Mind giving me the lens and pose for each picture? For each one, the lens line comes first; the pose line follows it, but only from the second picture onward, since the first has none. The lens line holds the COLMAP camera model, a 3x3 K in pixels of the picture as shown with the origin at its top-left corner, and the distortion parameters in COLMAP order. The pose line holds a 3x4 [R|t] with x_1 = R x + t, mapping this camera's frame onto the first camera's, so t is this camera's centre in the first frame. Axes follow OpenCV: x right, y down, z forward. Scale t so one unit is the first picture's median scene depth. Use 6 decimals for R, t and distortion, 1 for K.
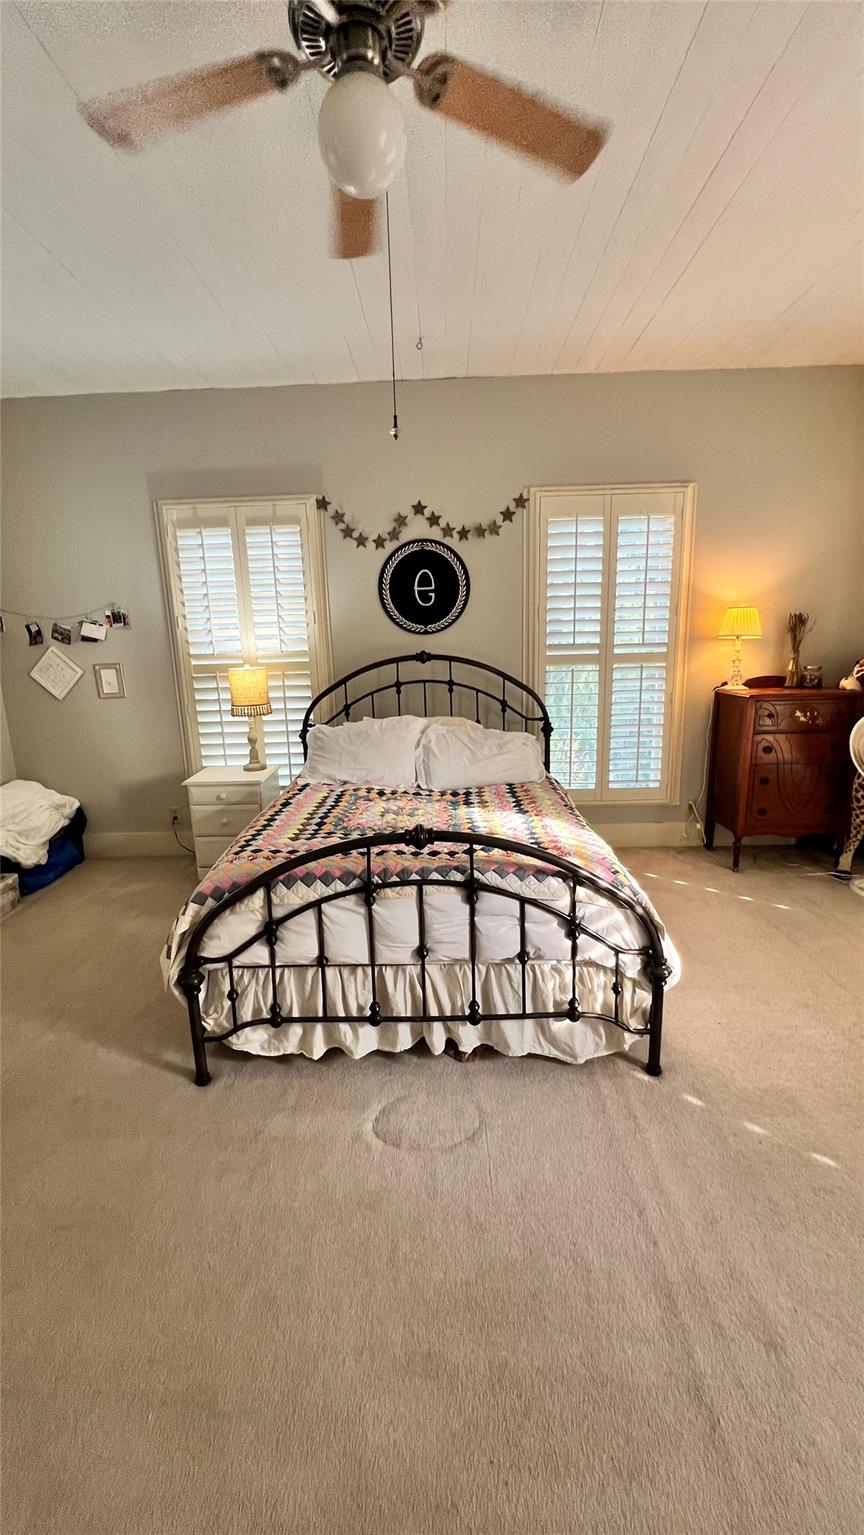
lens RADIAL K [[612.0, 0, 430.5], [0, 612.0, 771.9], [0, 0, 1]] dist [-0.001841, 0.000530]
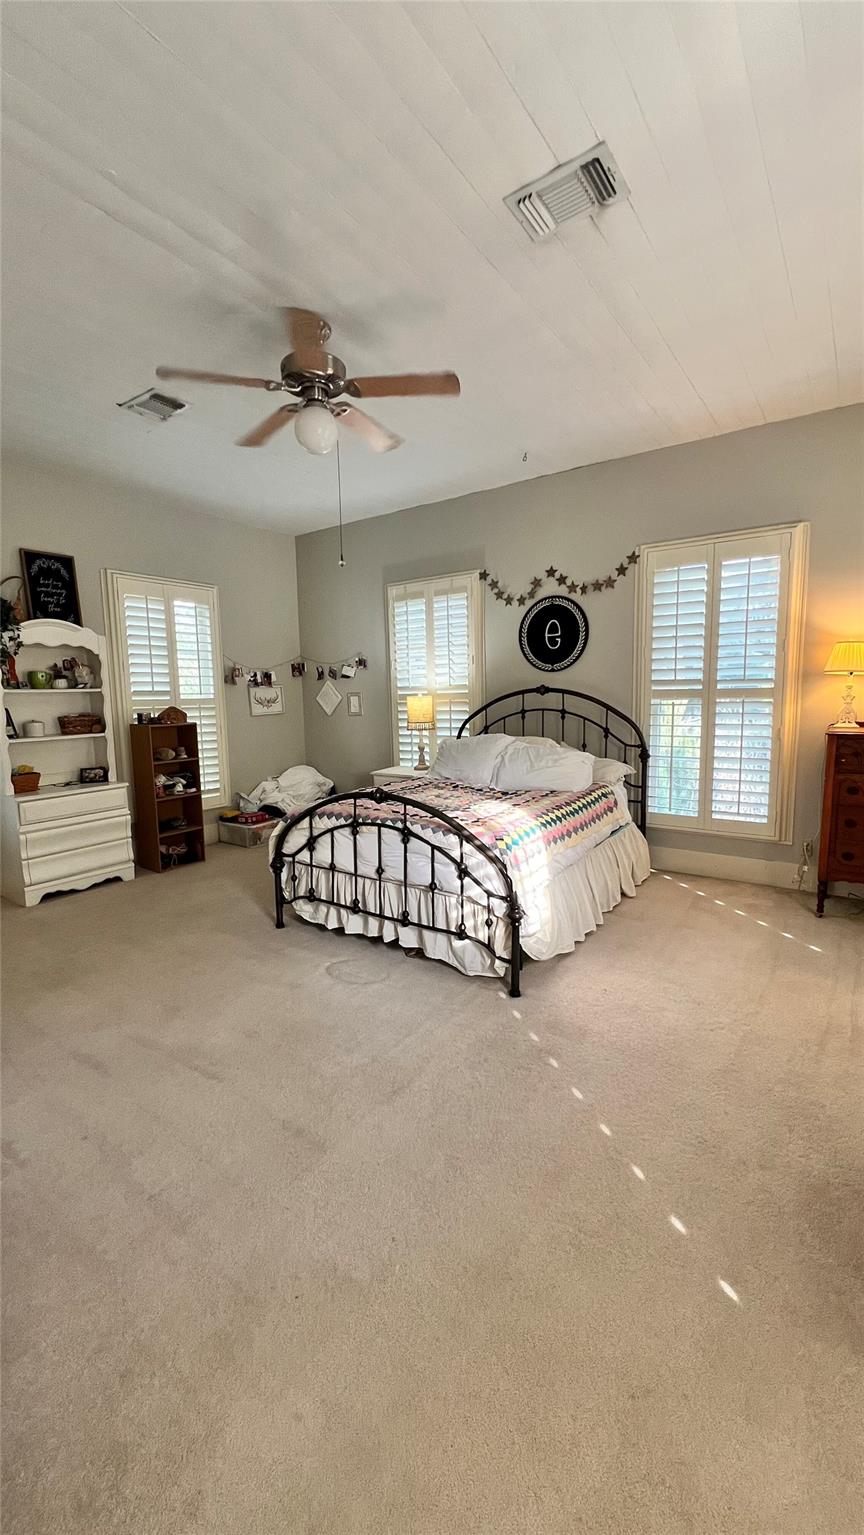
lens RADIAL K [[612.0, 0, 428.4], [0, 612.0, 770.3], [0, 0, 1]] dist [-0.001841, 0.000530]
pose [[0.827295, 0.083172, -0.555577, 0.496356], [-0.119856, 0.992340, -0.029917, 0.037327], [0.548833, 0.091339, 0.830927, -0.136245]]
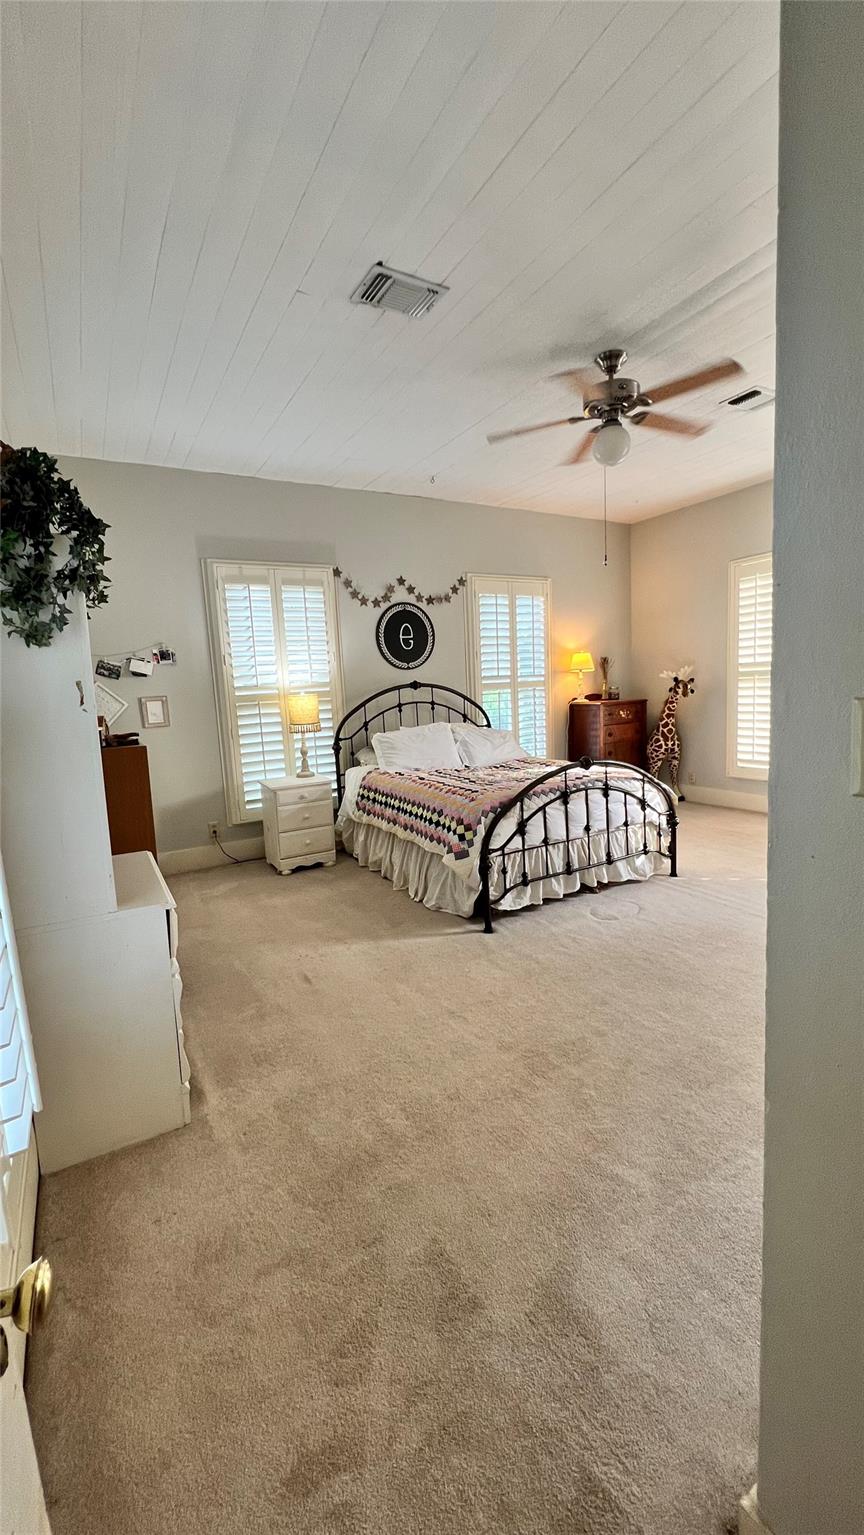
lens RADIAL K [[612.0, 0, 428.9], [0, 612.0, 770.9], [0, 0, 1]] dist [-0.001841, 0.000530]
pose [[0.858527, -0.085169, 0.505646, -0.706035], [0.130786, 0.989865, -0.055329, 0.086665], [-0.495809, 0.113633, 0.860965, -0.191478]]
